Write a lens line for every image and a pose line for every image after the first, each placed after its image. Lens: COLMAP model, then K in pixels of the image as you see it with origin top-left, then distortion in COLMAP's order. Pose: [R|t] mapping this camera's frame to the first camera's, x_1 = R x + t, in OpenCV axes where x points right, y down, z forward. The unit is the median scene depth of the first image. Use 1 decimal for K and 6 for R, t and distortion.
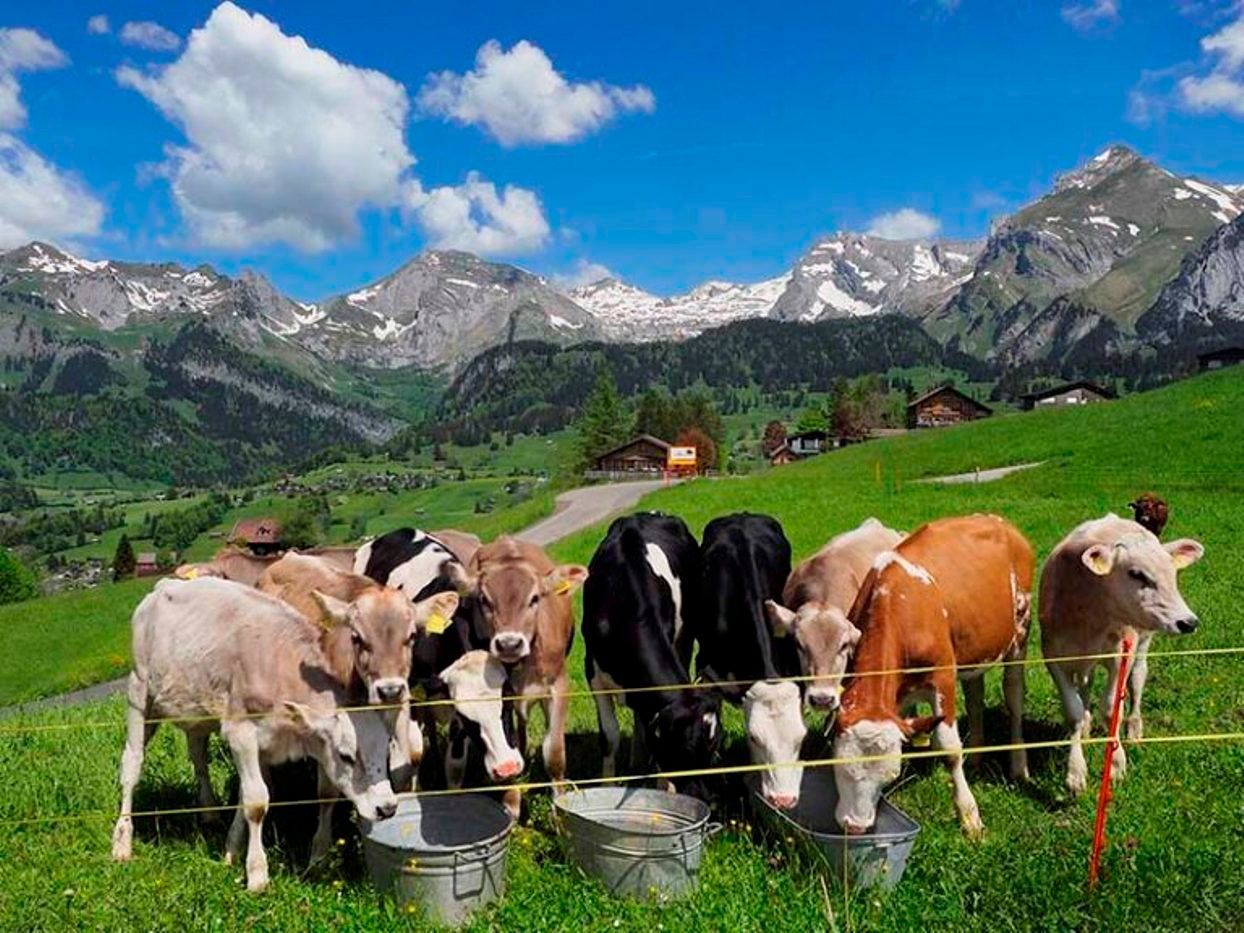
lens RADIAL K [[494.9, 0, 622.0], [0, 494.9, 466.5], [0, 0, 1]] dist [0.020628, -0.000654]
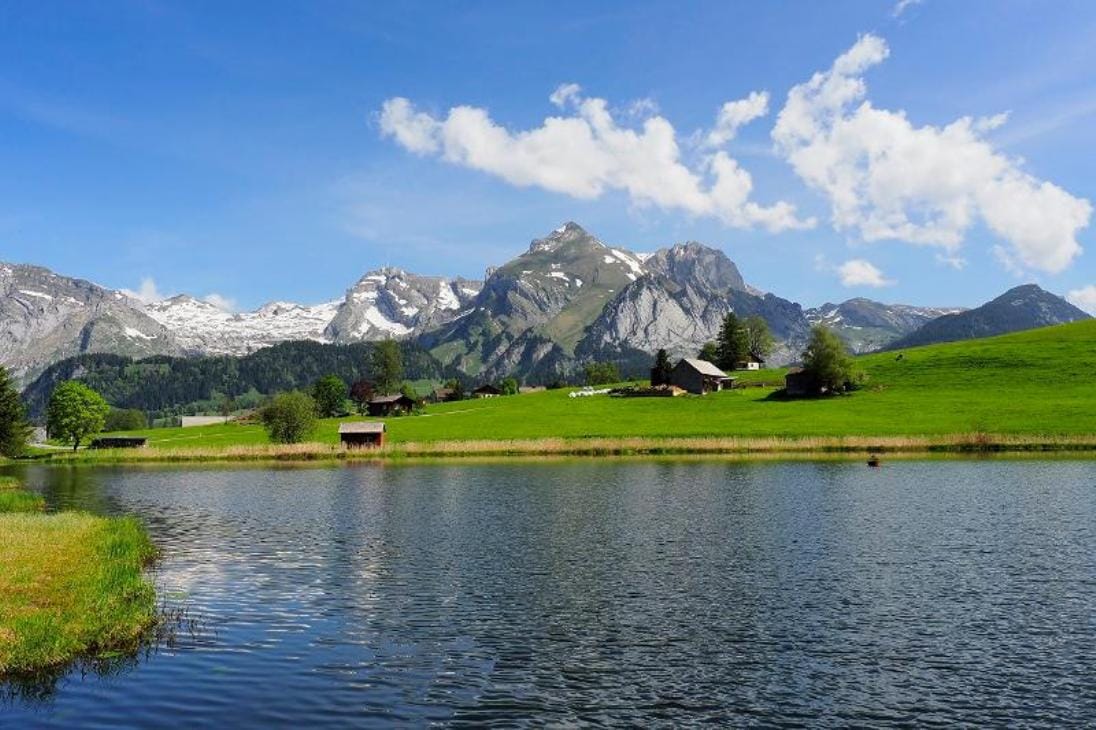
lens RADIAL K [[885.8, 0, 548.0], [0, 885.8, 365.0], [0, 0, 1]] dist [0.115027, -0.138235]
pose [[0.966703, 0.002737, 0.255885, 0.267985], [0.028694, 0.992477, -0.119019, 0.051345], [-0.254286, 0.122399, 0.959352, -1.234097]]
